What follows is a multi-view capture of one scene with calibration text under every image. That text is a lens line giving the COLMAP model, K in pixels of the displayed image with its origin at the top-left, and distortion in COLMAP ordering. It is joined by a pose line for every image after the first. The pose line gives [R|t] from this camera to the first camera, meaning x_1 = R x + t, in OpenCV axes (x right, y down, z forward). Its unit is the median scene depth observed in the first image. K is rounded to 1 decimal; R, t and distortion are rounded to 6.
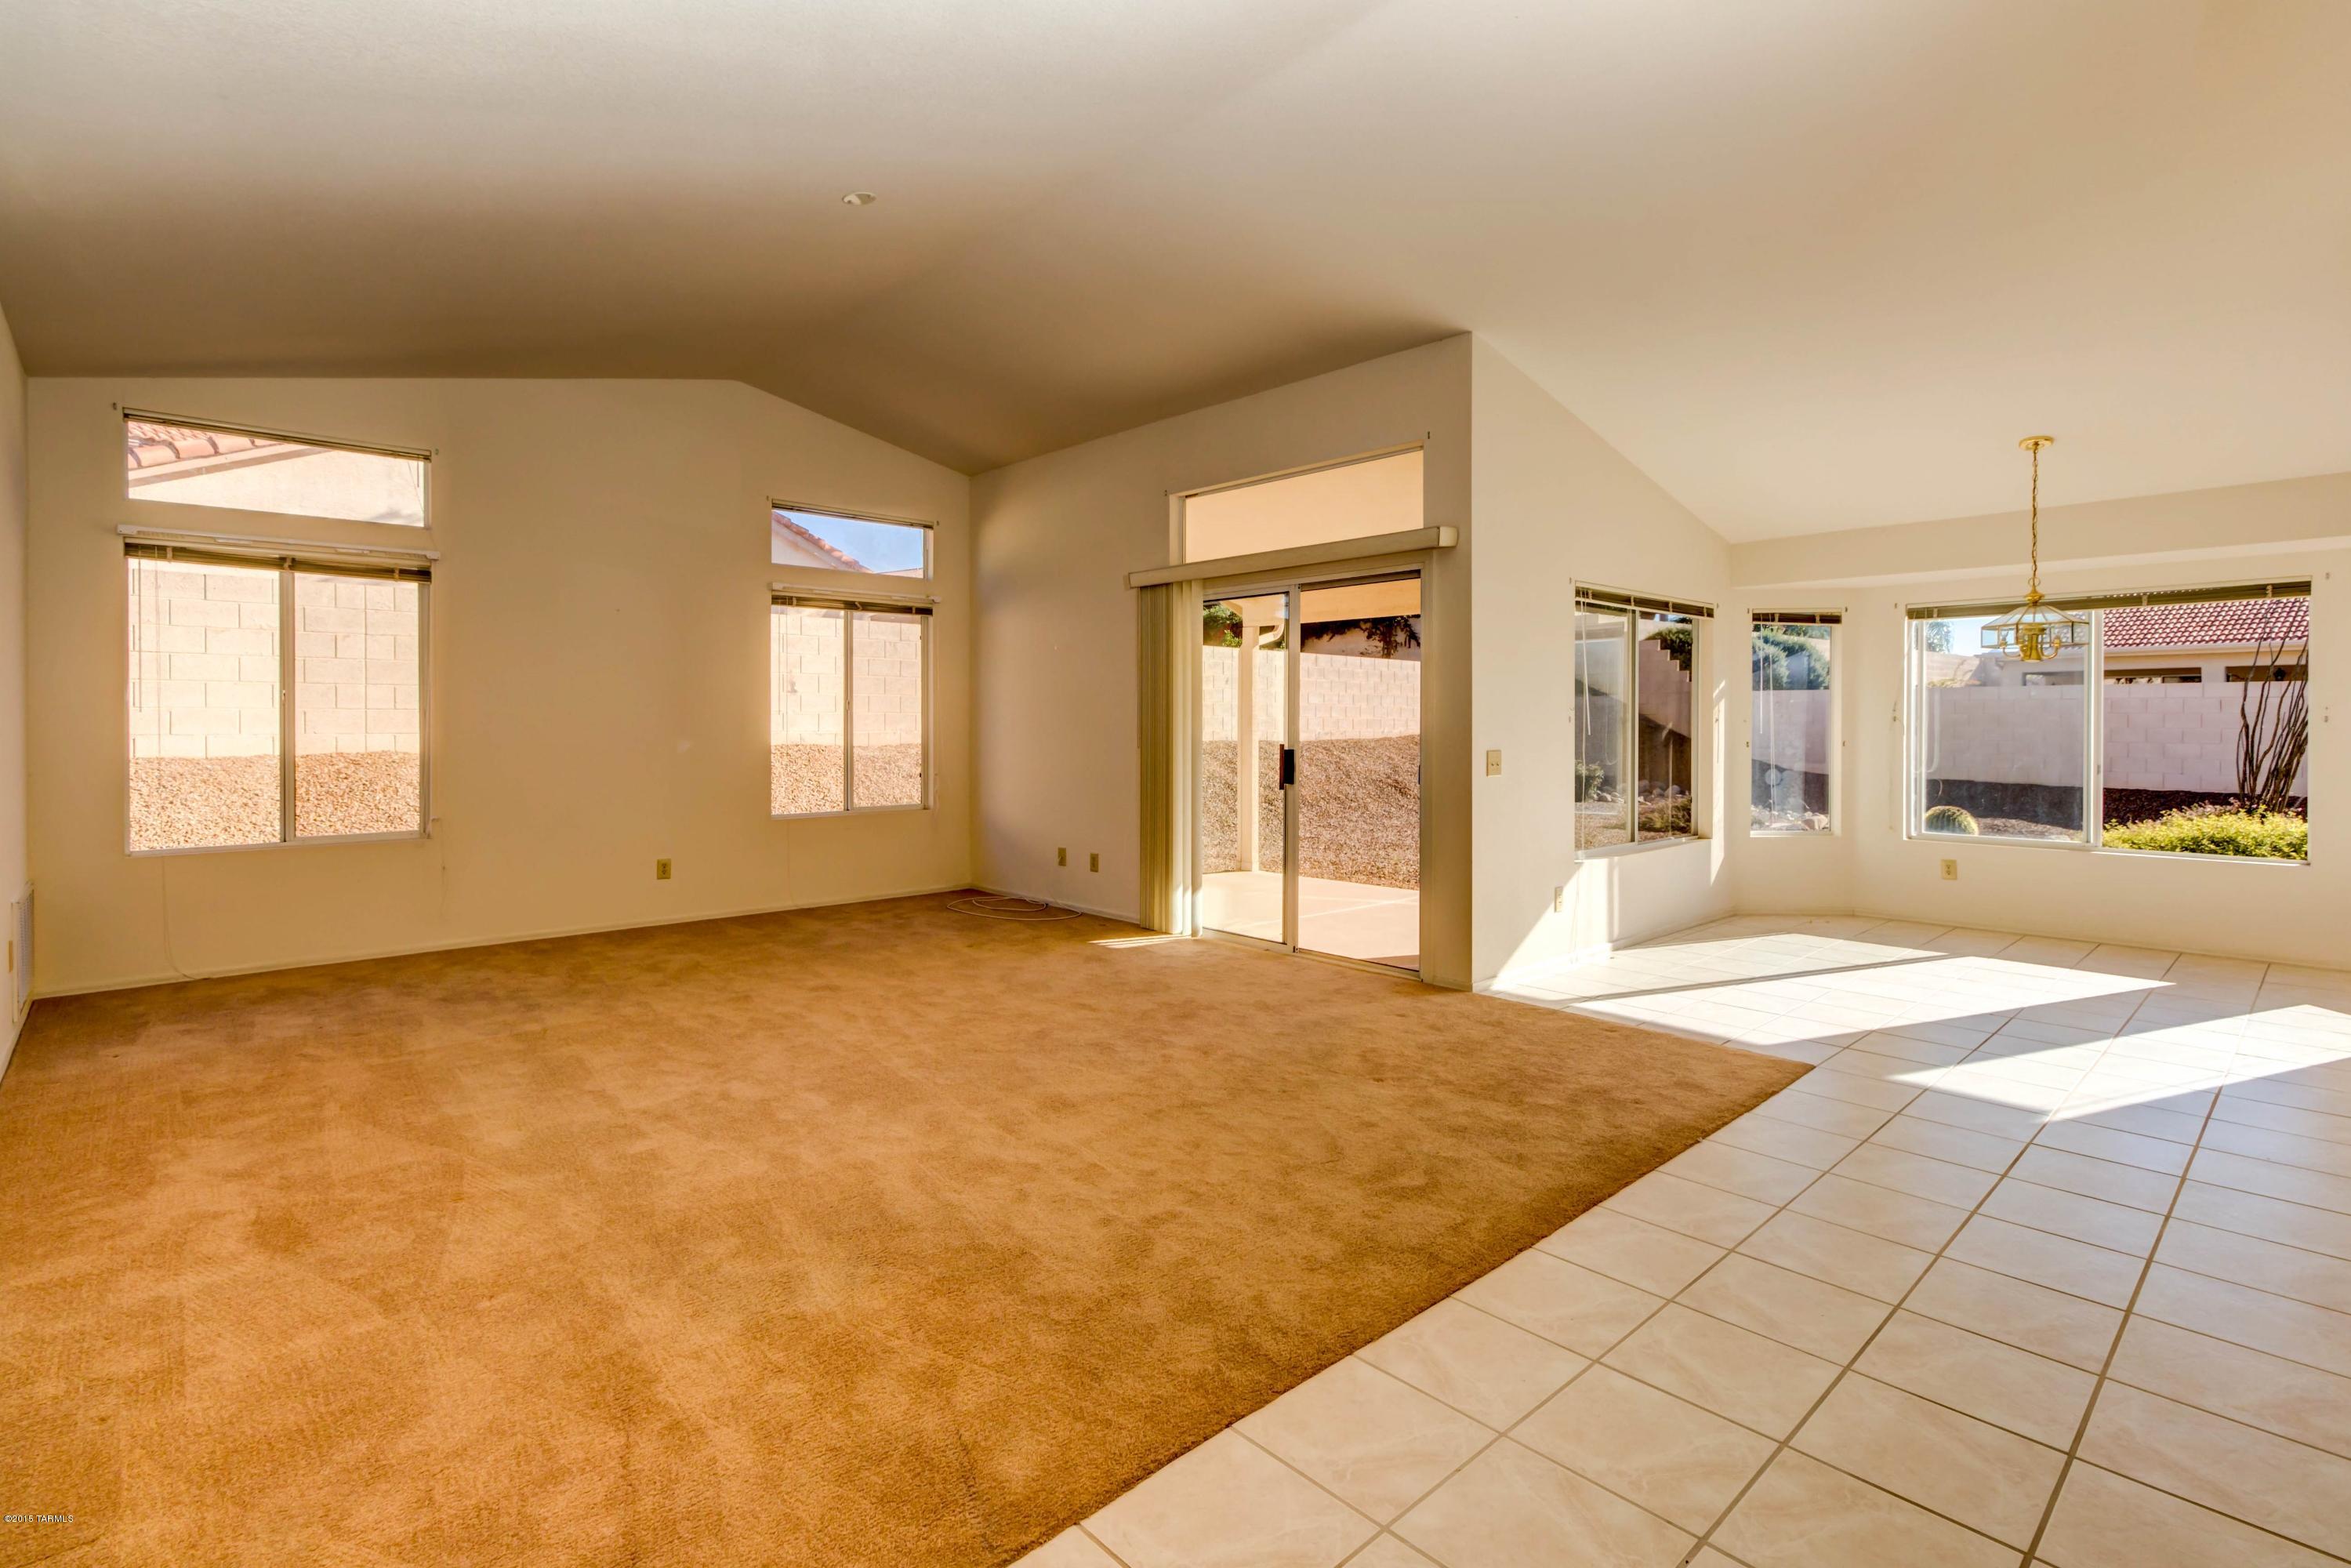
lens RADIAL K [[1104.6, 0, 1175.4], [0, 1104.6, 734.1], [0, 0, 1]] dist [0.001038, 0.000413]
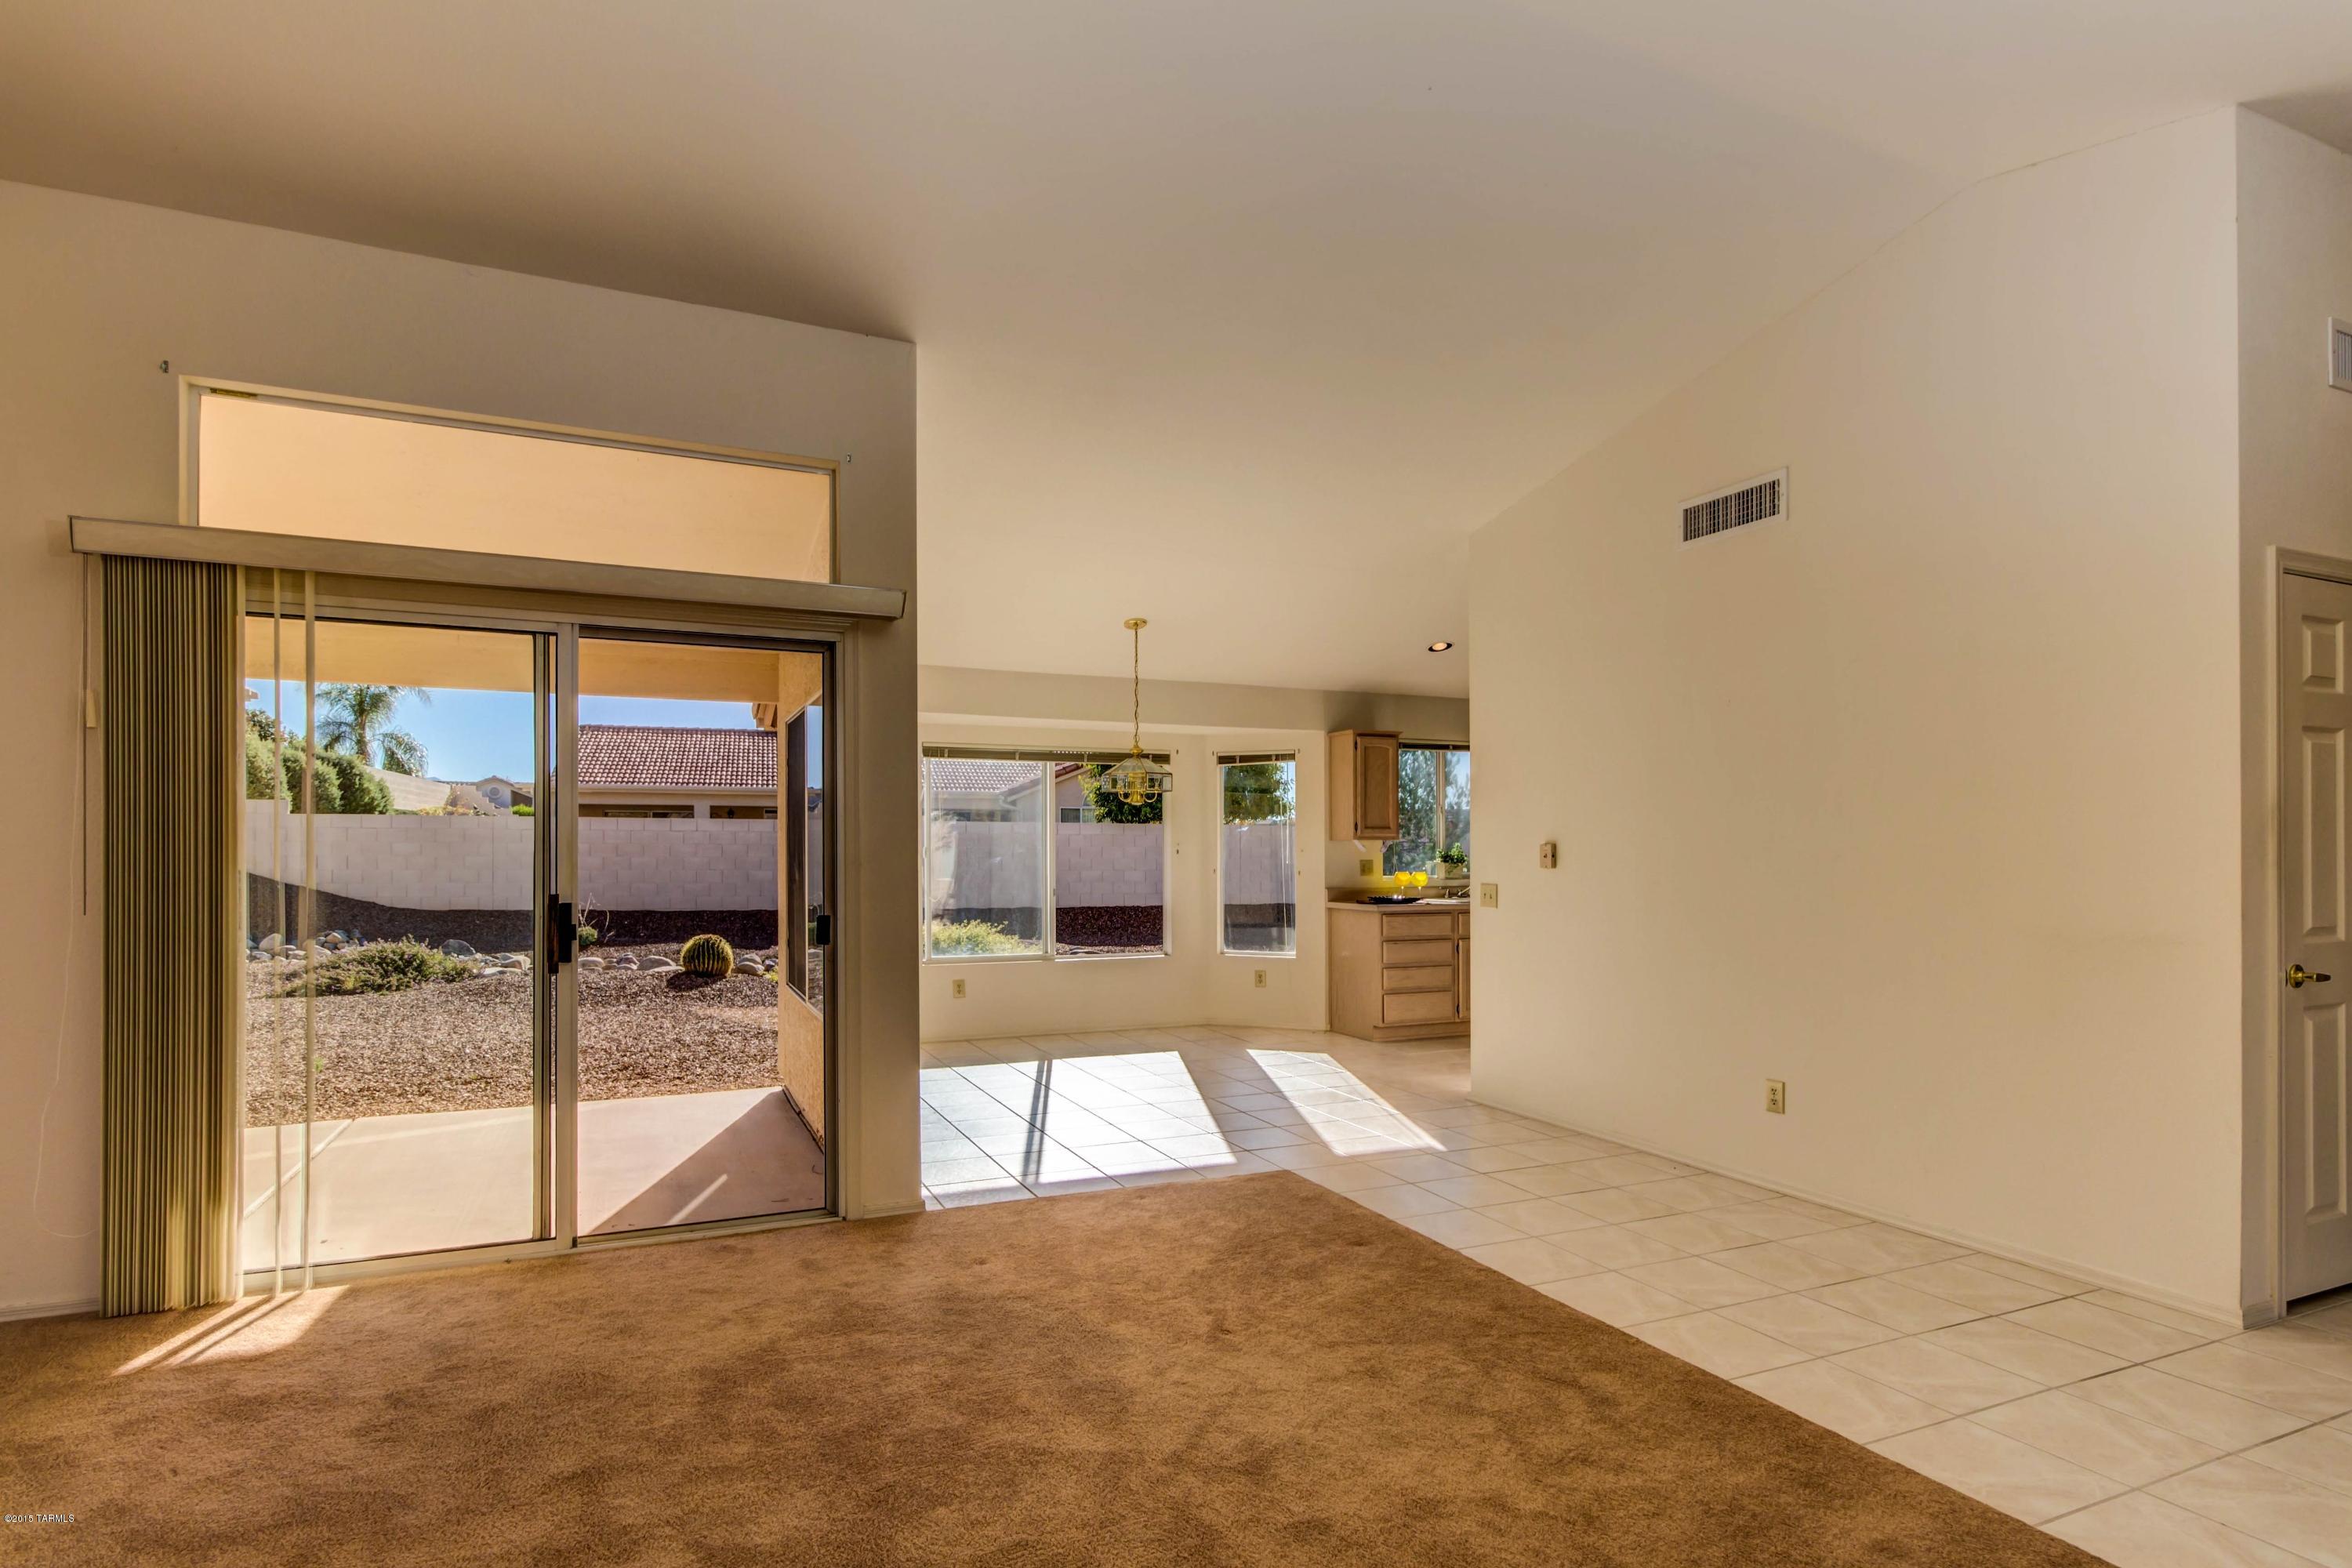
lens RADIAL K [[1171.5, 0, 1169.6], [0, 1171.5, 849.8], [0, 0, 1]] dist [0.002716, 0.000318]
pose [[0.329365, 0.001339, 0.944202, -0.362068], [0.009756, 0.999941, -0.004821, -0.008612], [-0.944152, 0.010800, 0.329333, 0.473506]]
